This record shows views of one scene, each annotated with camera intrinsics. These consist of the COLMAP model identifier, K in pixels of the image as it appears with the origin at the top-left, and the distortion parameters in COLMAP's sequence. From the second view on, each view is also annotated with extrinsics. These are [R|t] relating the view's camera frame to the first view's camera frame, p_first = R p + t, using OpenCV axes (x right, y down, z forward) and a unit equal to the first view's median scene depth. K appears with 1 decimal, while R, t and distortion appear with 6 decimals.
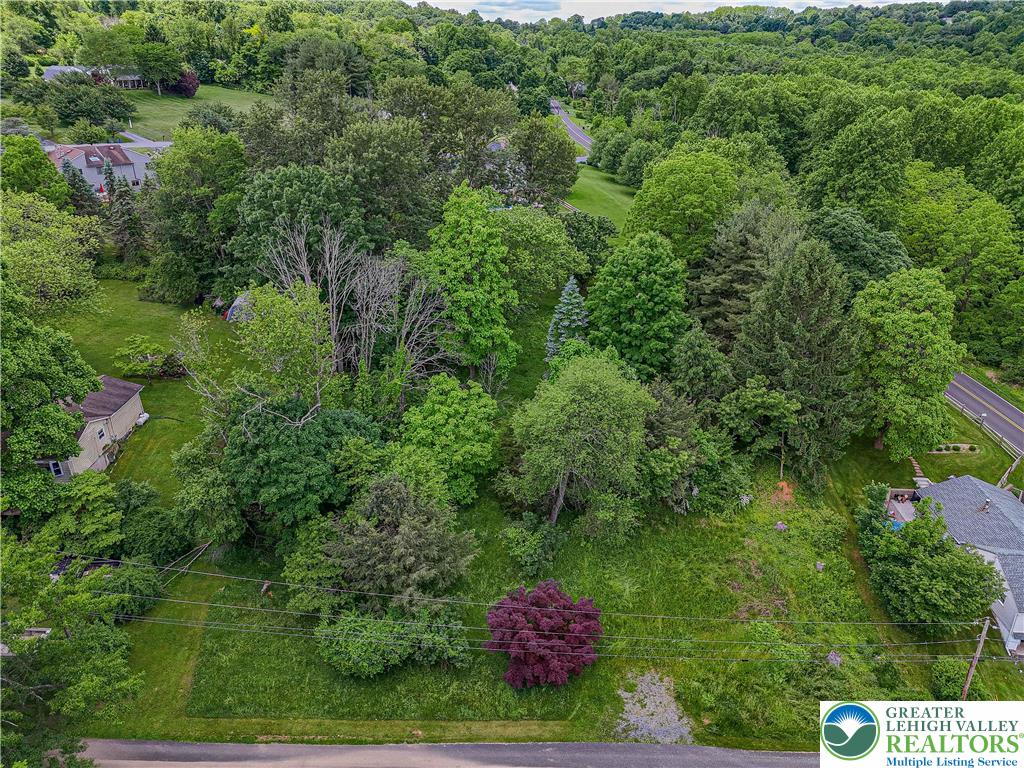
lens RADIAL K [[728.3, 0, 512.4], [0, 728.3, 383.0], [0, 0, 1]] dist [0.009151, 0.000807]
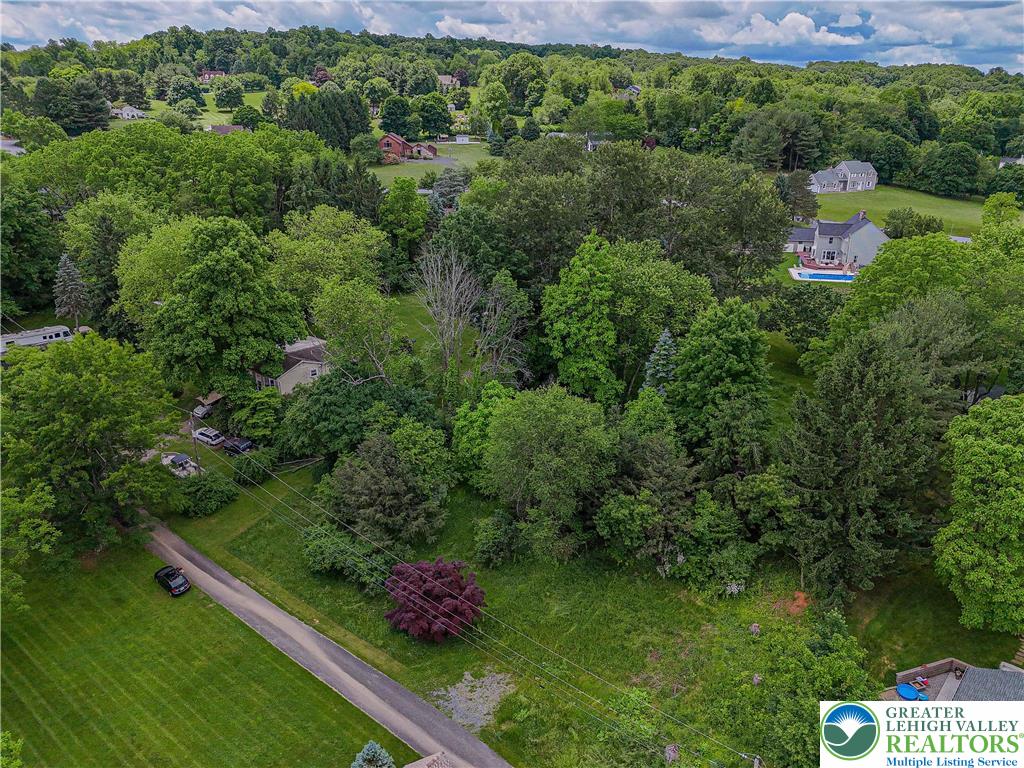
lens RADIAL K [[728.3, 0, 513.0], [0, 728.3, 385.7], [0, 0, 1]] dist [0.009151, 0.000807]
pose [[0.784343, 0.218724, -0.580487, 0.727534], [-0.264358, 0.964405, 0.006185, -0.024663], [0.561177, 0.148605, 0.814246, 0.065340]]
